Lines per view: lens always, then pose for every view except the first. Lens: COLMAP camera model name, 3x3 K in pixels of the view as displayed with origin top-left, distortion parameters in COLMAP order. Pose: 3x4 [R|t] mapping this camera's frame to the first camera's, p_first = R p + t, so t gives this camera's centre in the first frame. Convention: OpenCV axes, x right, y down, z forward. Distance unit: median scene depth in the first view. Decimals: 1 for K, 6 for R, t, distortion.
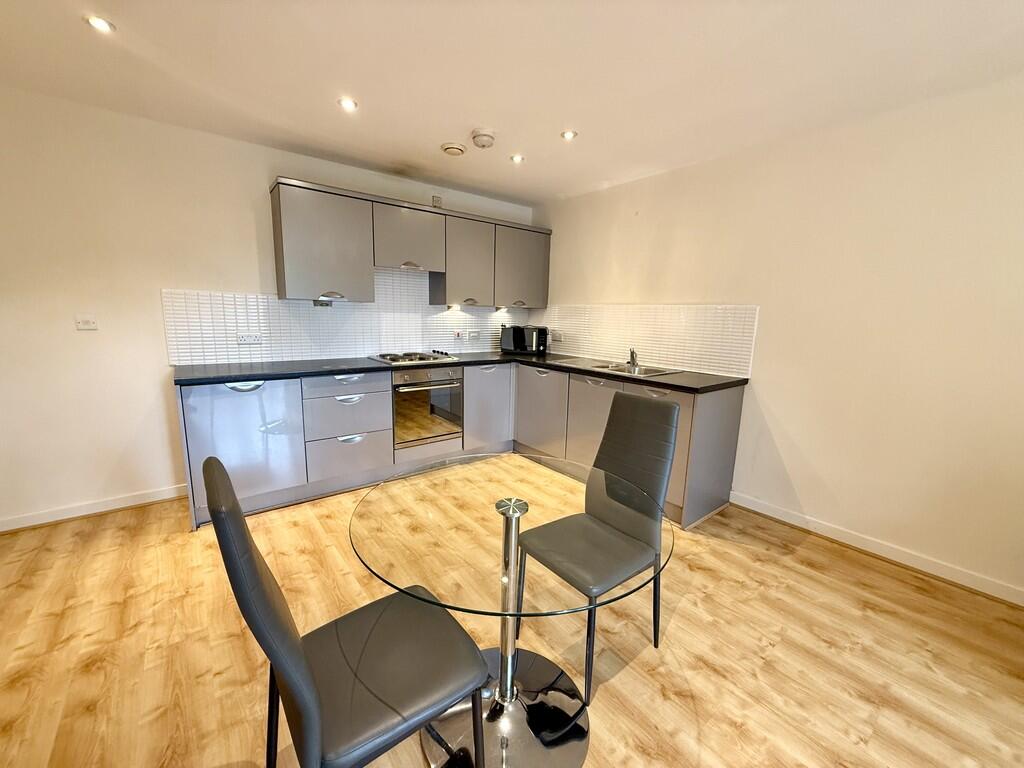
lens RADIAL K [[407.0, 0, 512.3], [0, 407.0, 386.1], [0, 0, 1]] dist [0.003129, -0.001213]
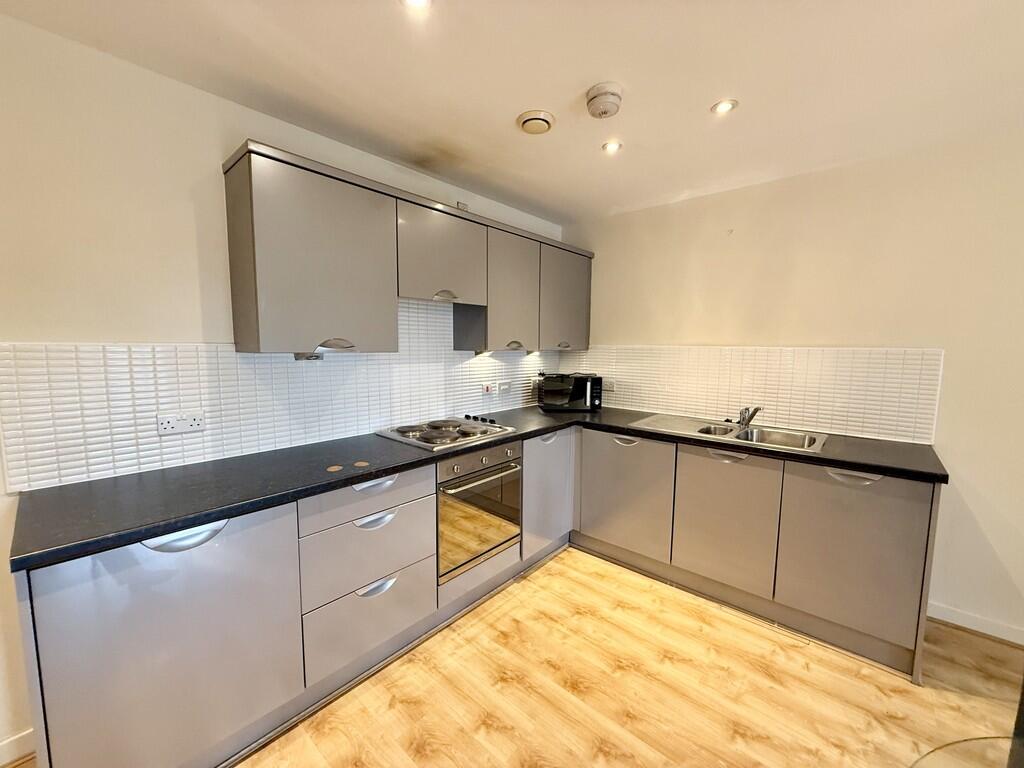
lens RADIAL K [[407.0, 0, 509.1], [0, 407.0, 385.2], [0, 0, 1]] dist [0.003129, -0.001213]
pose [[0.983866, -0.035382, 0.175374, -0.263701], [0.048339, 0.996363, -0.070170, -0.095020], [-0.172253, 0.077515, 0.981998, 0.326585]]
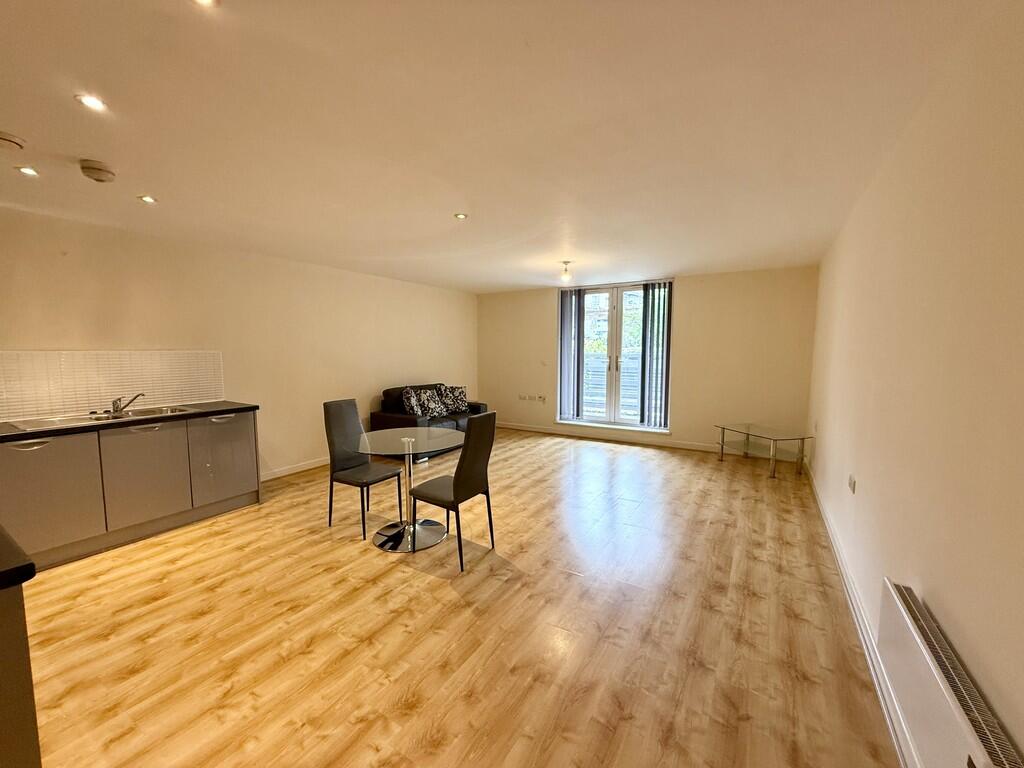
lens RADIAL K [[407.0, 0, 511.3], [0, 407.0, 386.1], [0, 0, 1]] dist [0.003129, -0.001213]
pose [[-0.336794, -0.112843, 0.934792, -0.930032], [0.161400, 0.971179, 0.175387, -0.131008], [-0.927642, 0.209945, -0.308875, 0.414772]]
